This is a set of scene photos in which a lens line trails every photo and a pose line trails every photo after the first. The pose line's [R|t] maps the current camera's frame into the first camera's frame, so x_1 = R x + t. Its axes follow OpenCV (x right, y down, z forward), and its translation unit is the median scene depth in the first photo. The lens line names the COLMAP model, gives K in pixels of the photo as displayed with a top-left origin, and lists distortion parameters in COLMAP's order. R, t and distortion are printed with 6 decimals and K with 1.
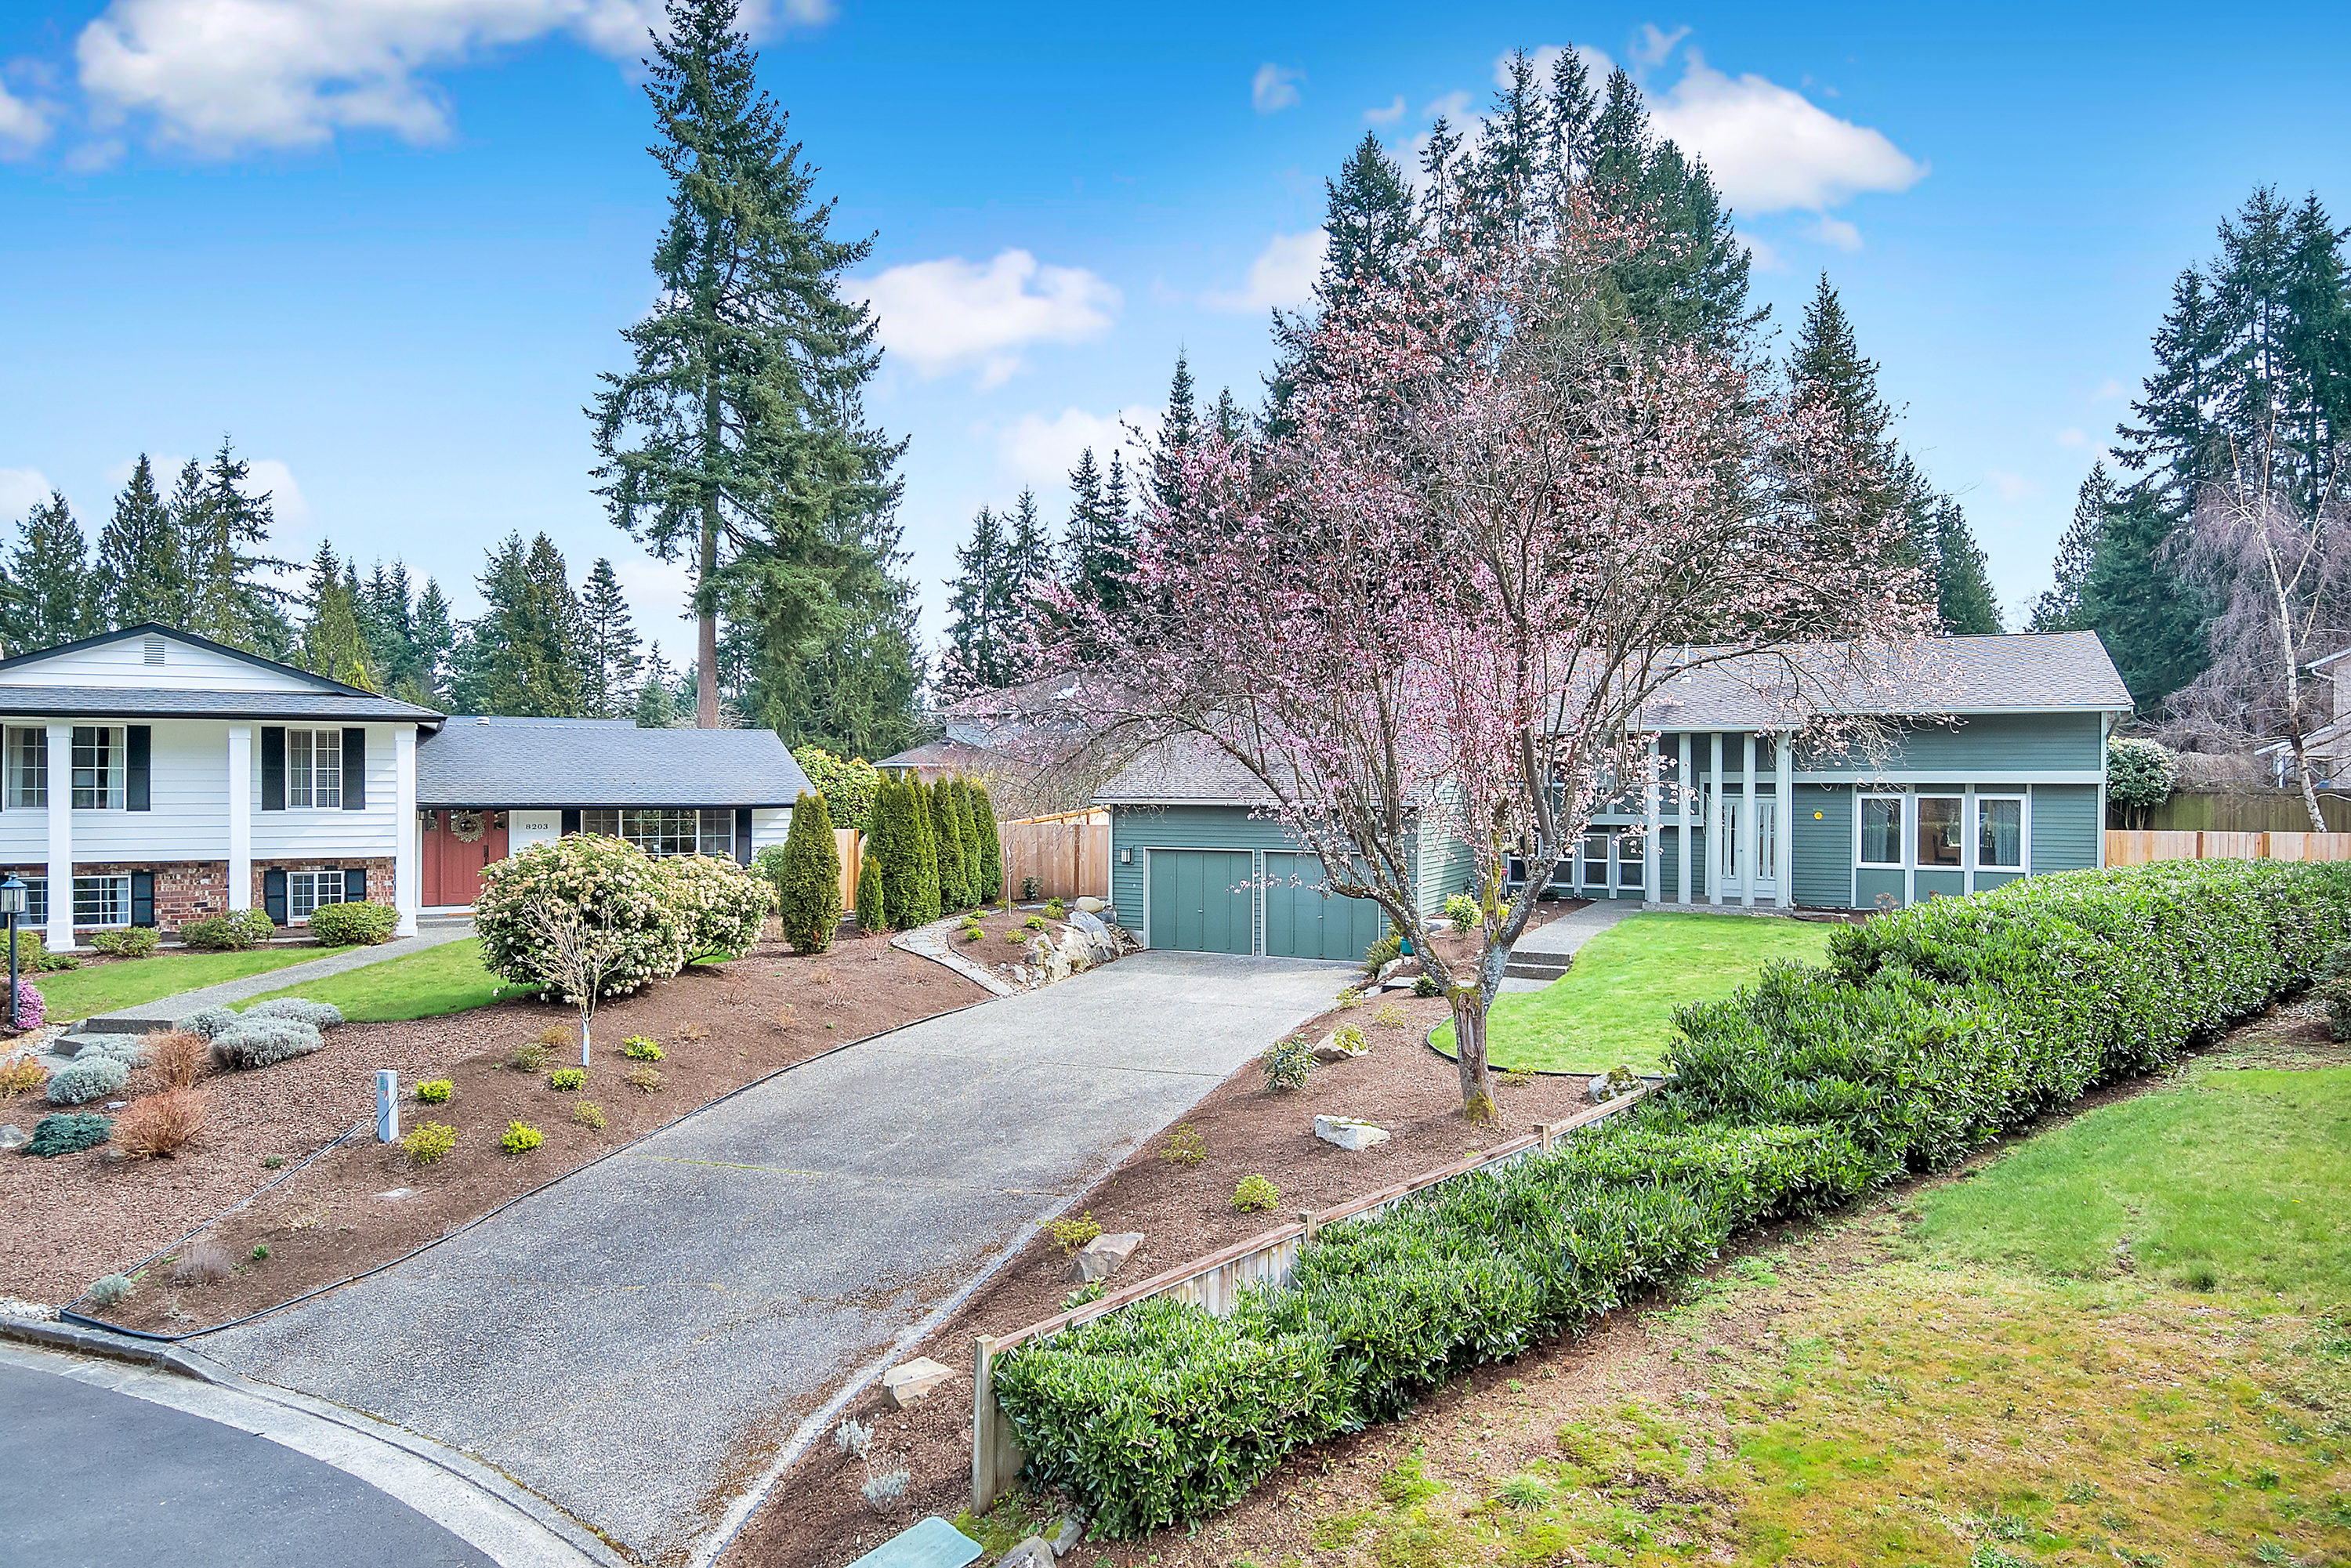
lens RADIAL K [[1415.0, 0, 1174.6], [0, 1415.0, 839.5], [0, 0, 1]] dist [0.050299, -0.071004]
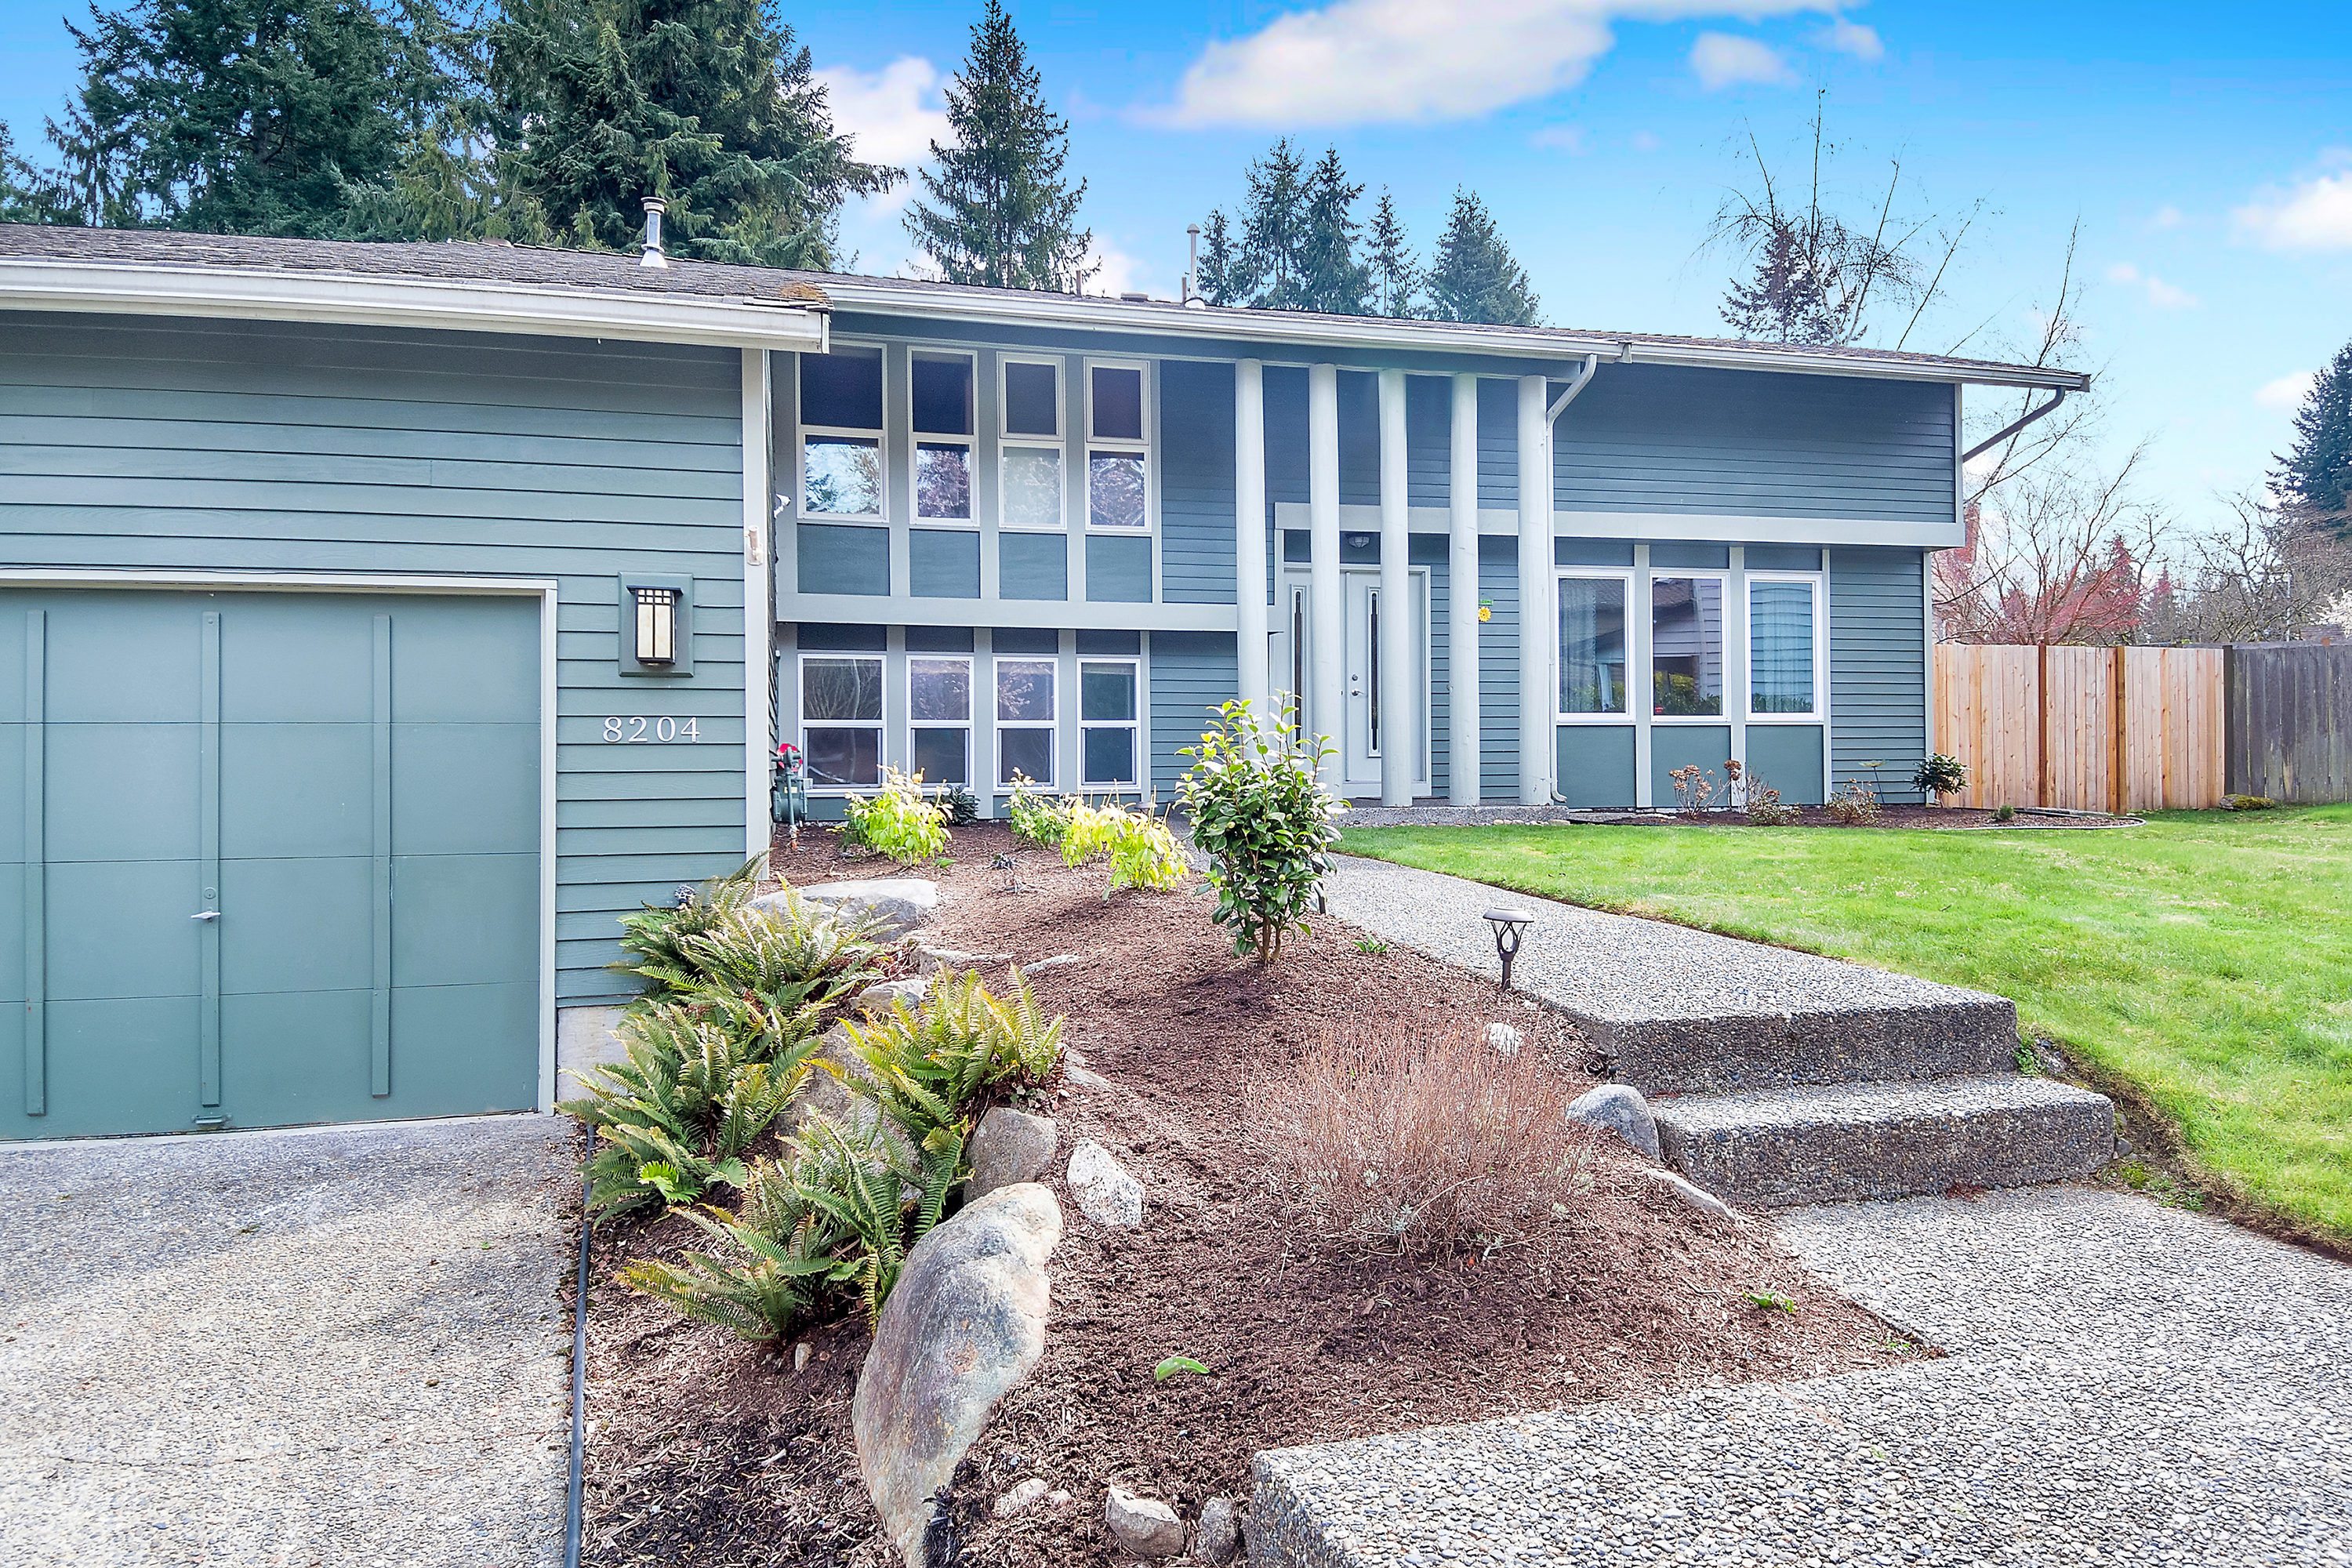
lens RADIAL K [[1462.6, 0, 1157.2], [0, 1462.6, 766.2], [0, 0, 1]] dist [0.019840, -0.038469]
pose [[0.768208, -0.010031, 0.640122, 0.027326], [0.037394, 0.998873, -0.029223, 0.016366], [-0.639107, 0.046386, 0.767718, 0.276492]]
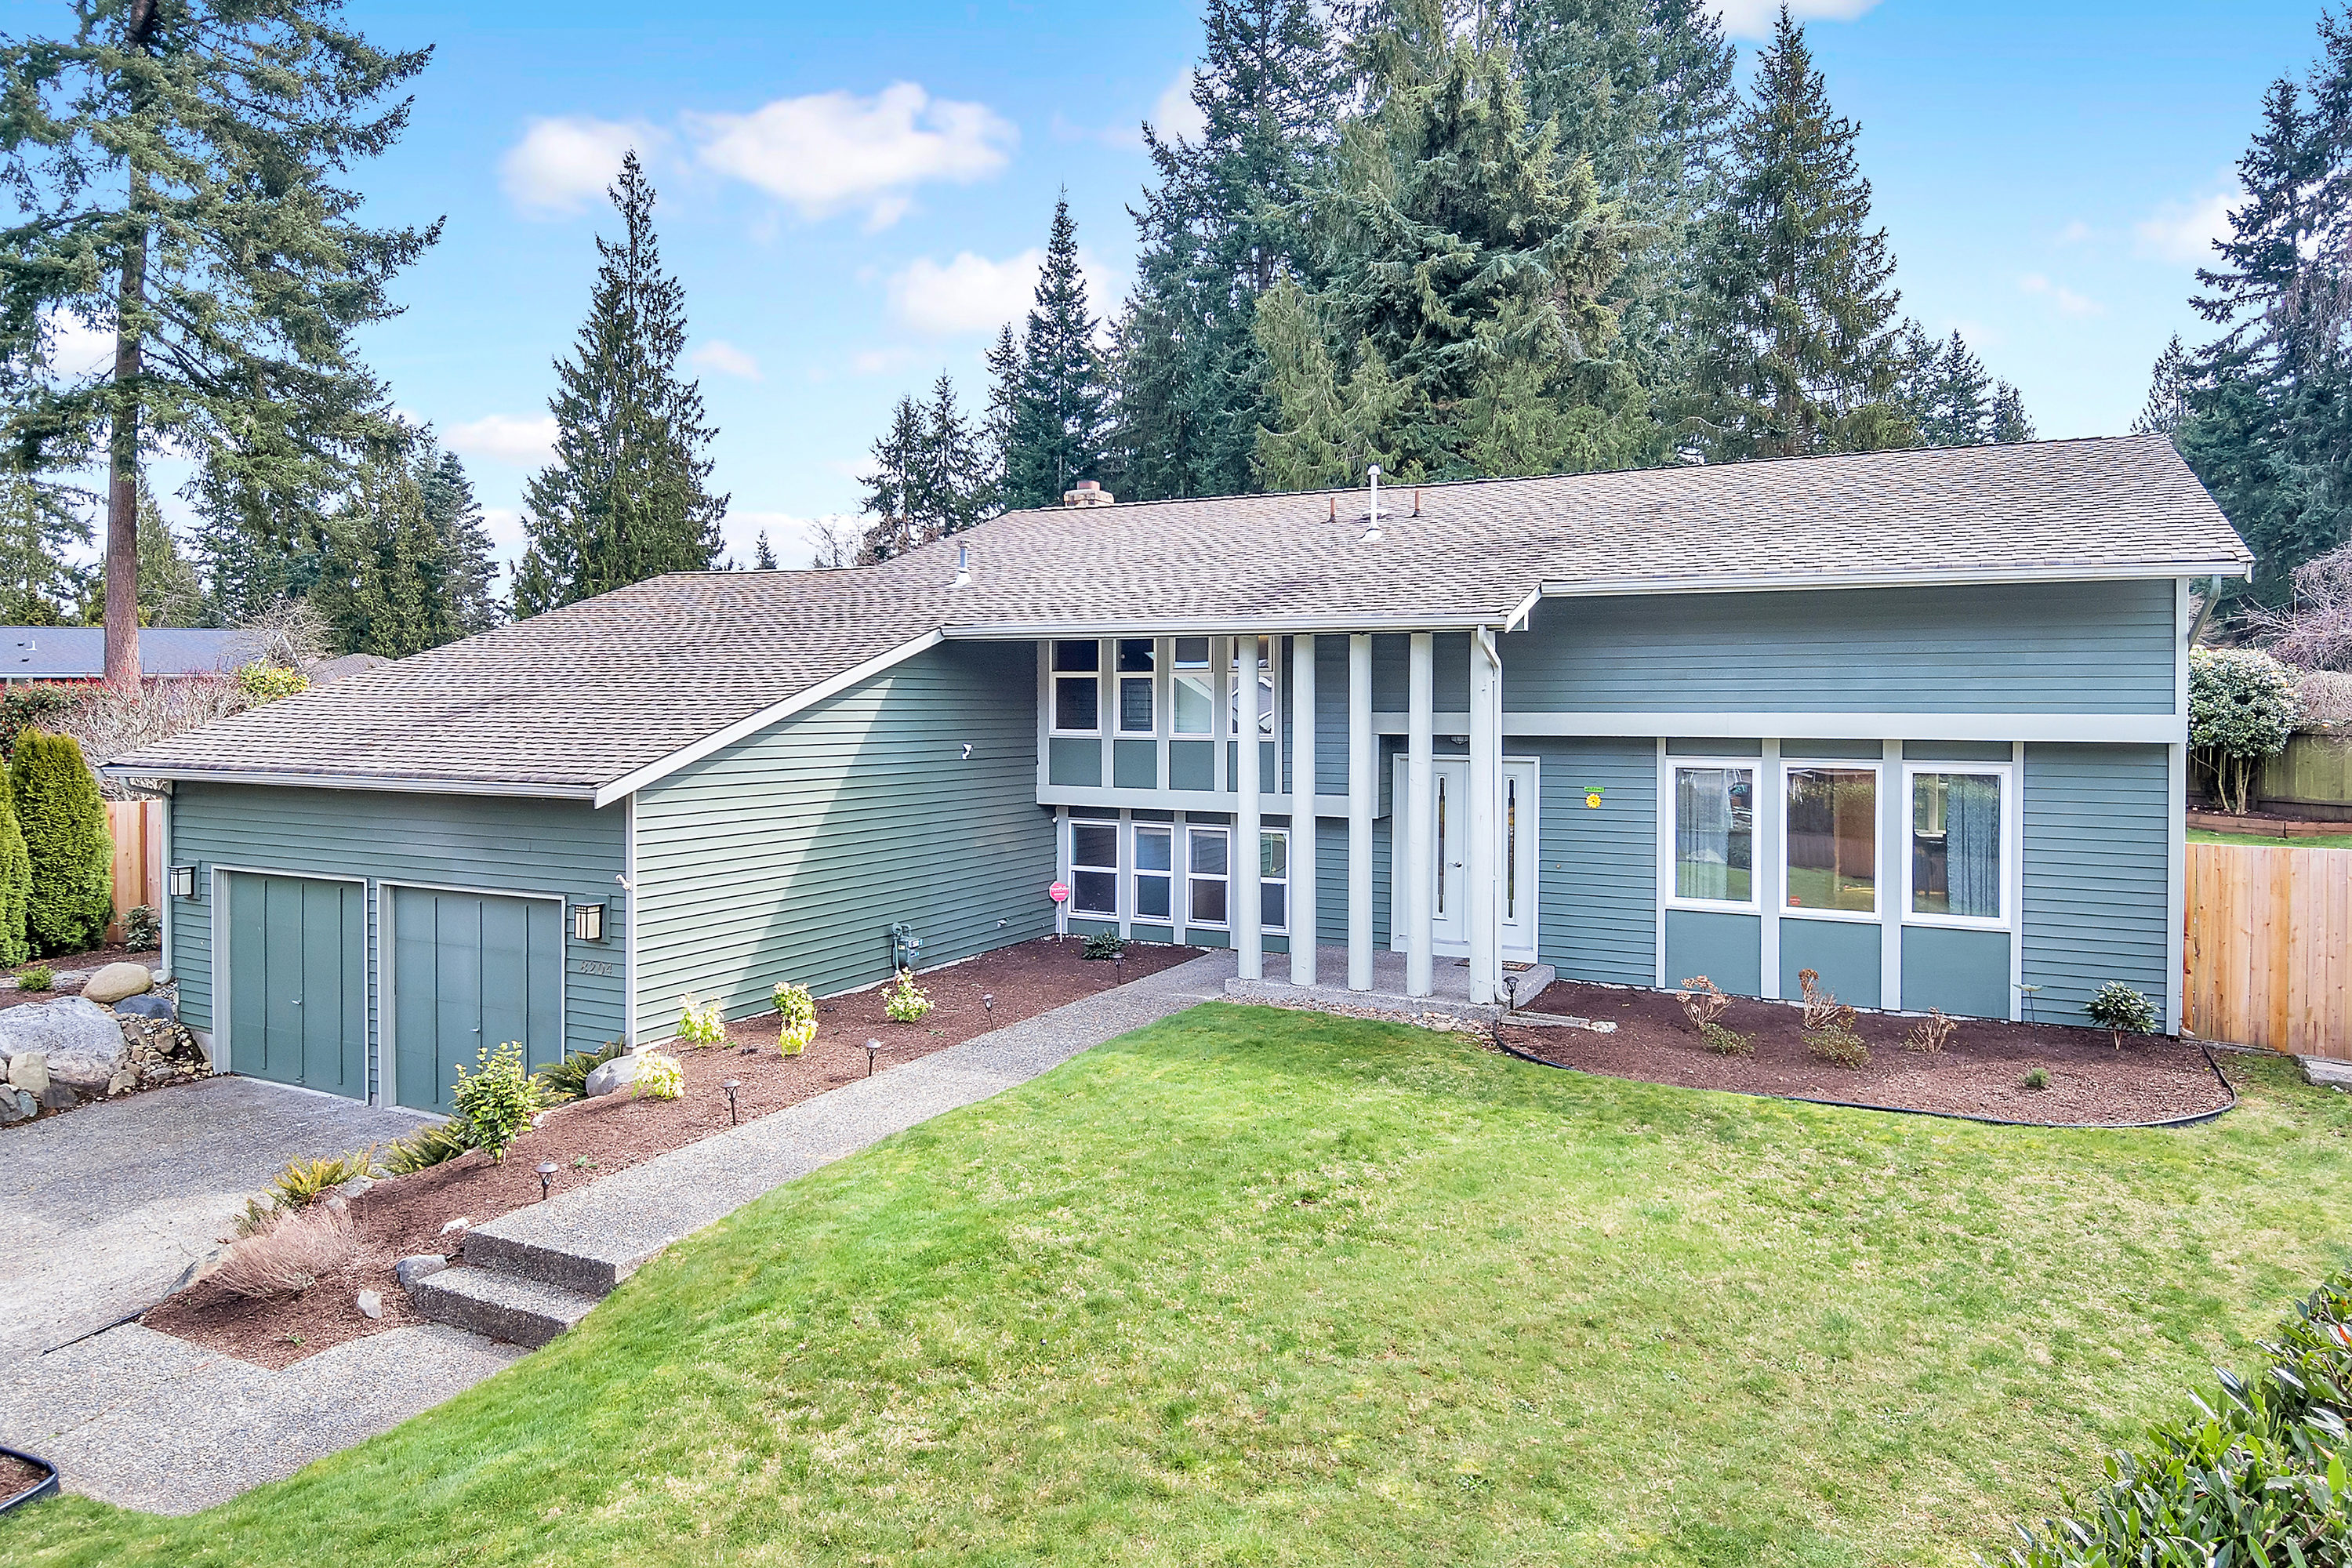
lens RADIAL K [[1415.6, 0, 1210.3], [0, 1415.6, 752.2], [0, 0, 1]] dist [0.050299, -0.071004]
pose [[0.999772, 0.000008, -0.021346, 0.127796], [-0.000104, 0.999990, -0.004502, -0.012166], [0.021346, 0.004503, 0.999762, 0.196070]]
